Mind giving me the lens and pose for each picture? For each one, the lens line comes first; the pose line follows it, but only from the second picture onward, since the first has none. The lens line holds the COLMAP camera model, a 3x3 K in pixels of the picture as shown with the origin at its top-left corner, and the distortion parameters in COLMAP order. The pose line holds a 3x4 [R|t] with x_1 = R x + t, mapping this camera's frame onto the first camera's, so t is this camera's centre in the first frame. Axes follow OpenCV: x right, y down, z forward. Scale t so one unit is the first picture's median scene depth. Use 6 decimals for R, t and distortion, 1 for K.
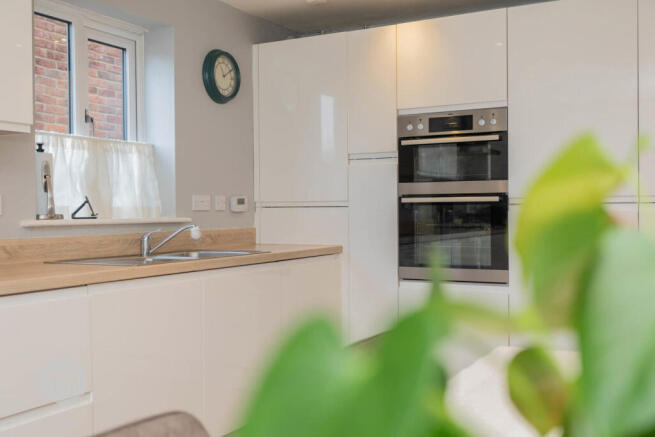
lens RADIAL K [[720.8, 0, 327.4], [0, 720.8, 220.1], [0, 0, 1]] dist [0.058334, -0.009022]
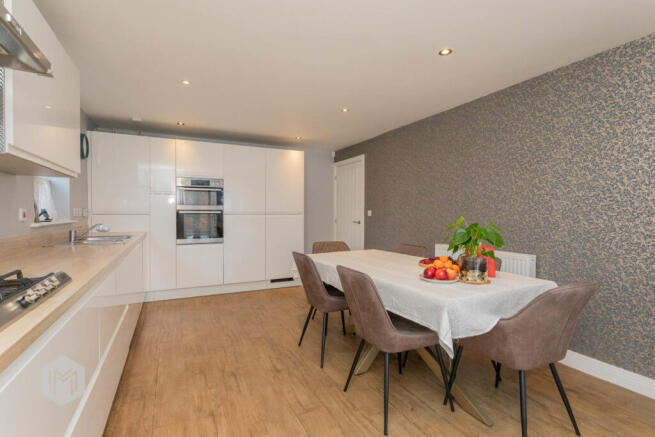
lens RADIAL K [[309.5, 0, 325.4], [0, 309.5, 215.7], [0, 0, 1]] dist [-0.001409, -0.000096]
pose [[0.566421, -0.000207, 0.824116, -0.505580], [0.003784, 0.999990, -0.002349, -0.011179], [-0.824107, 0.004449, 0.566416, -0.000026]]
